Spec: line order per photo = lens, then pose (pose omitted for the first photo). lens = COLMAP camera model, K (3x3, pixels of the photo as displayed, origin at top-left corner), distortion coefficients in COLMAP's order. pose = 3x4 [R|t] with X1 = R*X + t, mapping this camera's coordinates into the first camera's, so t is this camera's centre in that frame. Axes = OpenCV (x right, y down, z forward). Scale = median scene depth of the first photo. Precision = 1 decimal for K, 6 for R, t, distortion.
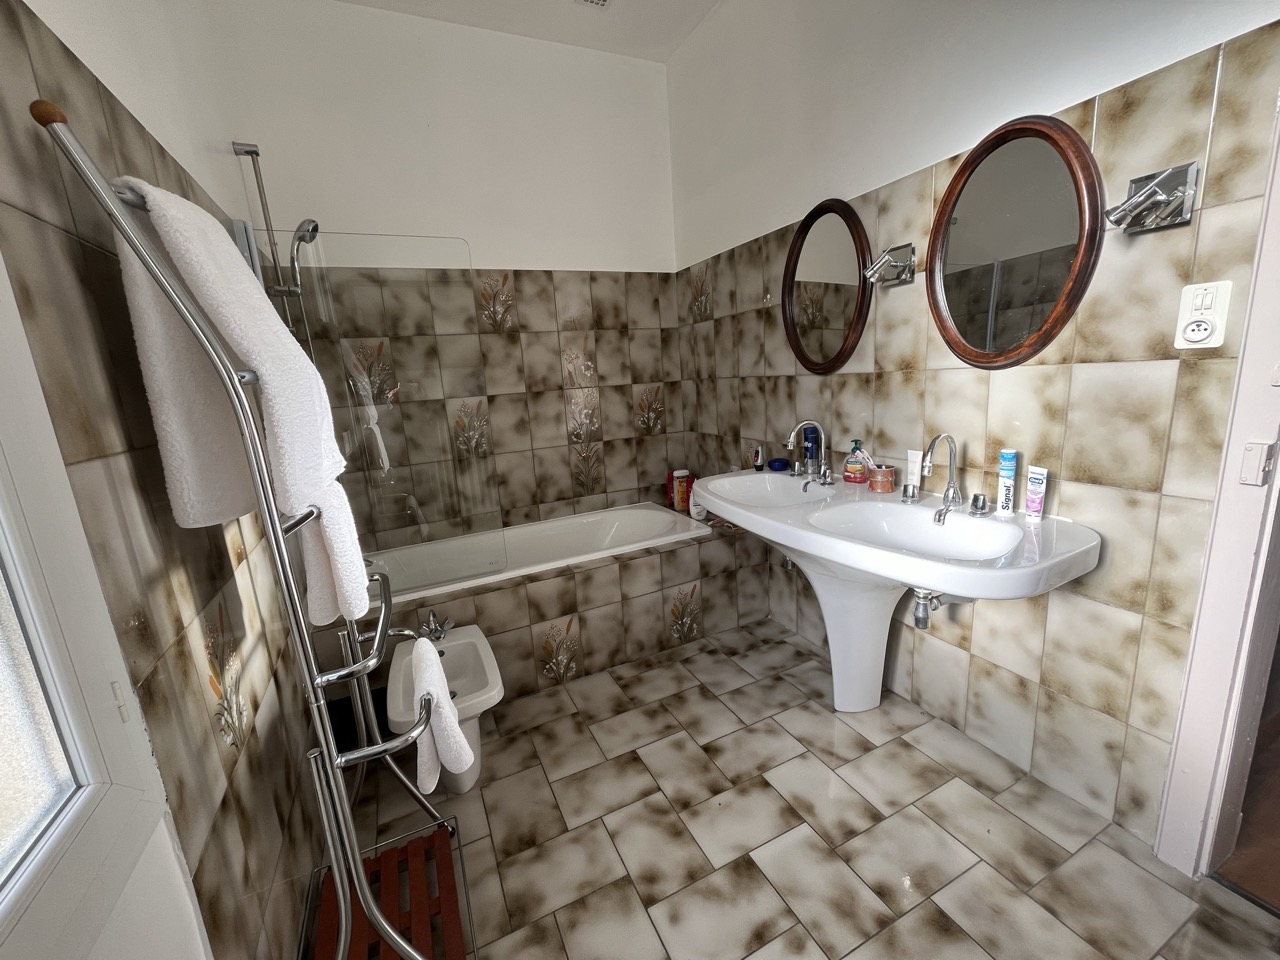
lens RADIAL K [[514.5, 0, 637.4], [0, 514.5, 484.8], [0, 0, 1]] dist [-0.003014, -0.000523]
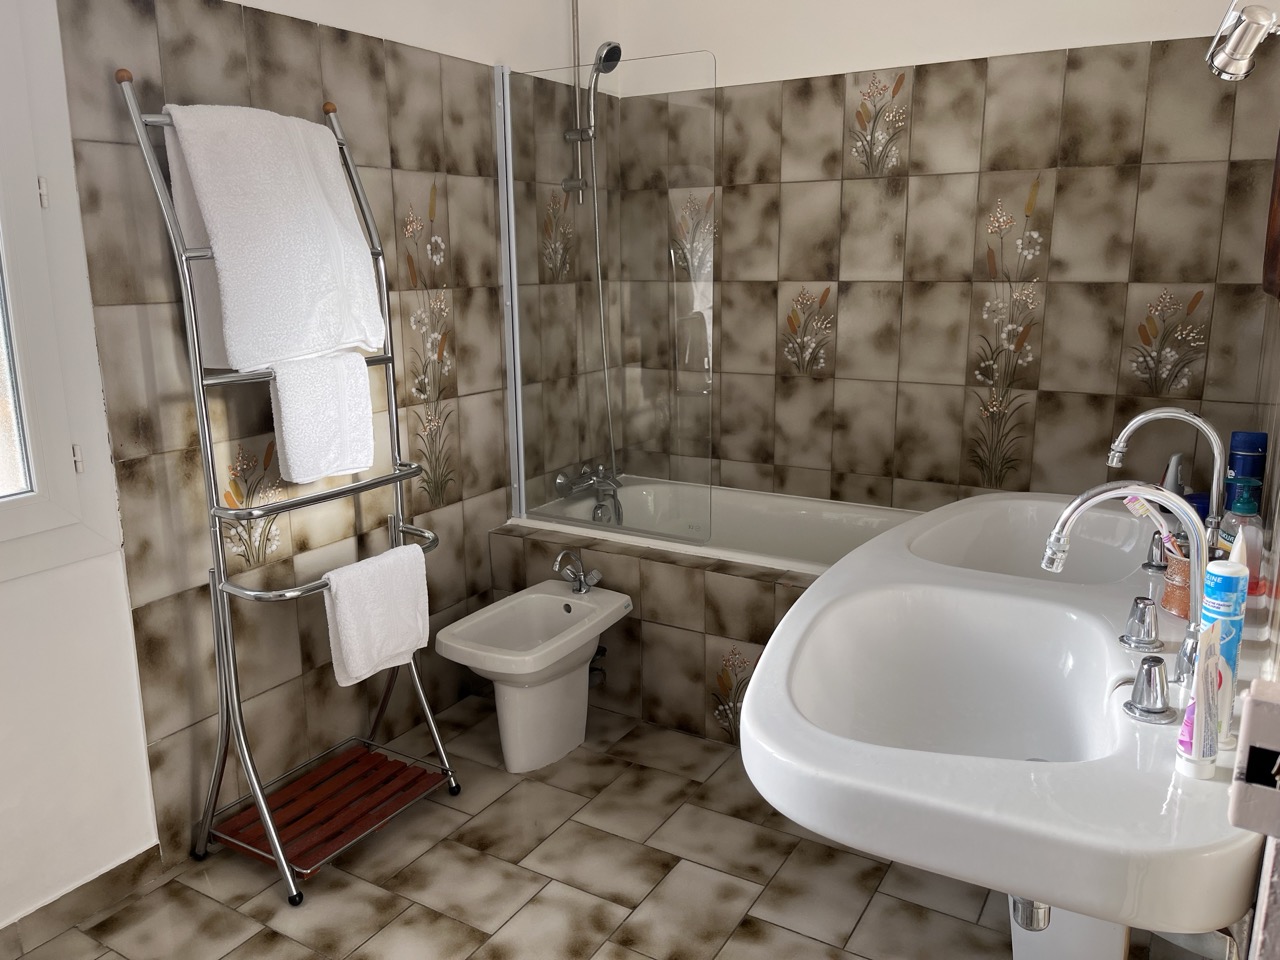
lens RADIAL K [[960.9, 0, 636.4], [0, 960.9, 474.7], [0, 0, 1]] dist [0.046715, -0.058682]
pose [[0.559426, 0.245517, -0.791684, 0.544498], [-0.204867, 0.966447, 0.154949, -0.080058], [0.803164, 0.075508, 0.590954, 0.145434]]
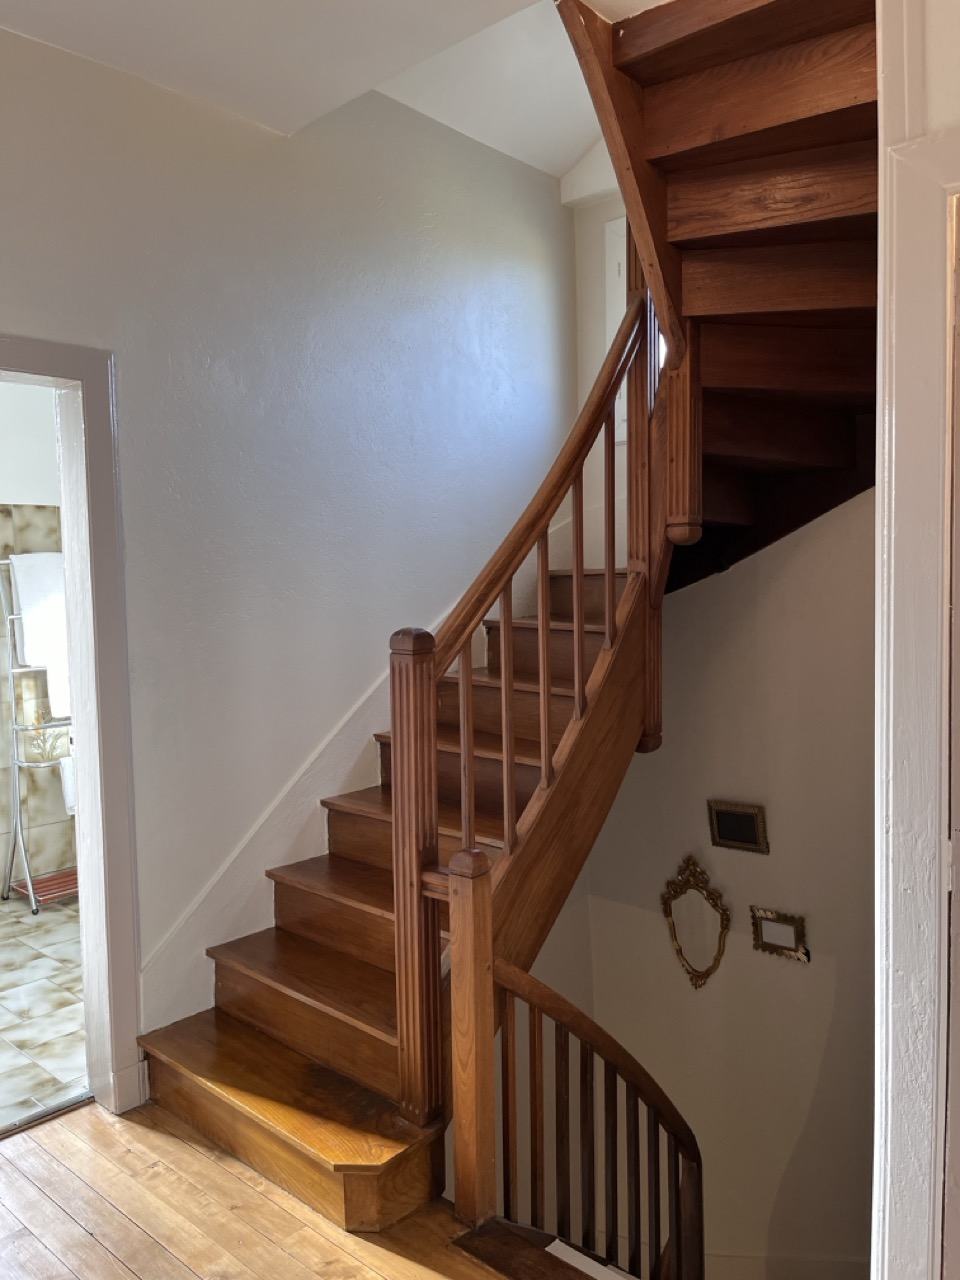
lens RADIAL K [[960.9, 0, 476.8], [0, 960.9, 640.8], [0, 0, 1]] dist [0.046715, -0.058682]
pose [[0.390705, 0.123615, -0.912178, 1.559933], [-0.204972, 0.977746, 0.044707, -0.249919], [0.897405, 0.169503, 0.407348, 0.325442]]
